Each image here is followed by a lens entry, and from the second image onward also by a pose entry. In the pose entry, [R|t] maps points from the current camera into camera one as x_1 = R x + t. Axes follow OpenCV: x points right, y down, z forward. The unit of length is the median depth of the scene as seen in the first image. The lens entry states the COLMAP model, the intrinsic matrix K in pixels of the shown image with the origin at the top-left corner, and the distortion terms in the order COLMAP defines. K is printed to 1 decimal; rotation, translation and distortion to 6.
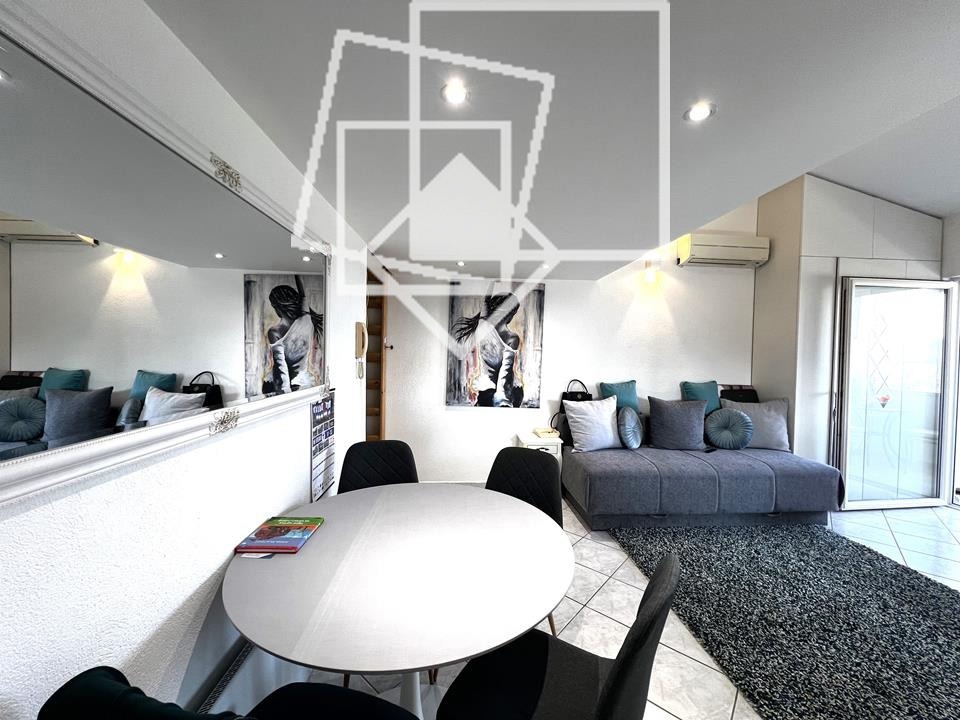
lens RADIAL K [[381.7, 0, 480.3], [0, 381.7, 360.0], [0, 0, 1]] dist [-0.003328, 0.000979]
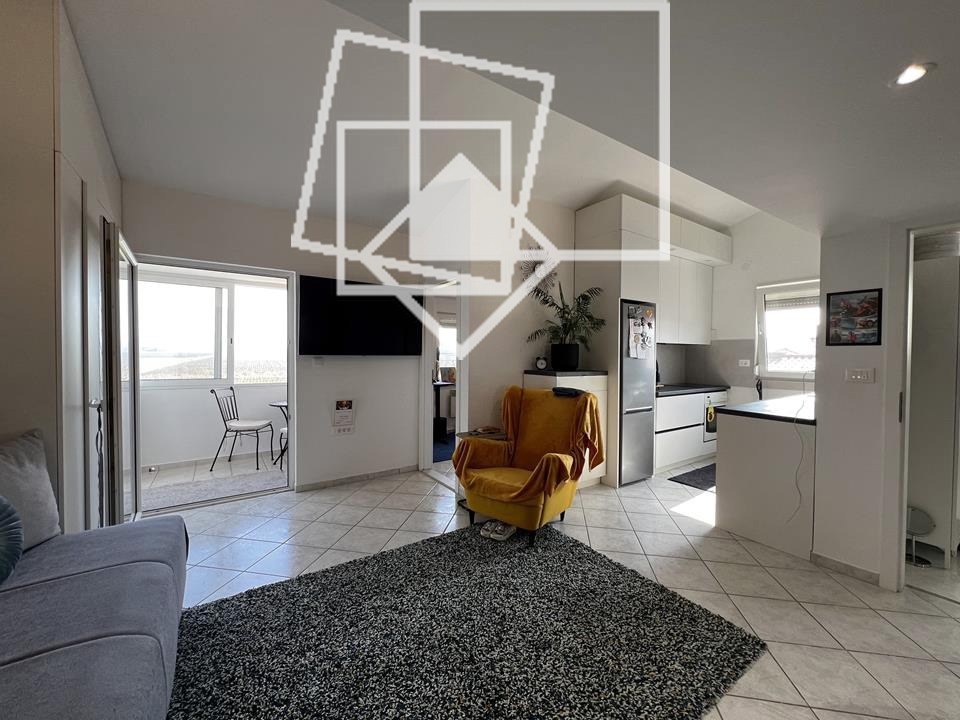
lens RADIAL K [[381.7, 0, 478.1], [0, 381.7, 359.6], [0, 0, 1]] dist [-0.003328, 0.000979]
pose [[-0.503259, -0.032352, 0.863530, 0.092972], [0.008569, 0.999063, 0.042424, -0.007459], [-0.864093, 0.028750, -0.502510, 0.749748]]
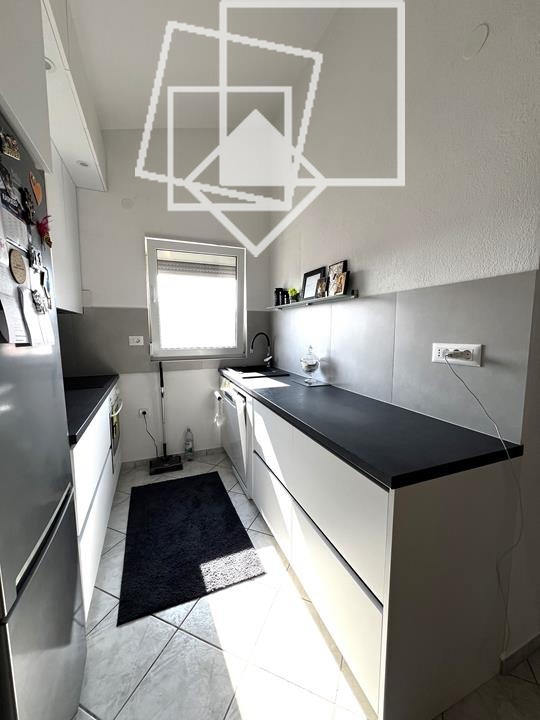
lens RADIAL K [[286.2, 0, 268.6], [0, 286.2, 357.0], [0, 0, 1]] dist [-0.003328, 0.000979]
pose [[-0.947170, 0.023156, -0.319894, 0.716887], [-0.015154, 0.993046, 0.116751, 0.021472], [0.320373, 0.115431, -0.940232, 0.050198]]
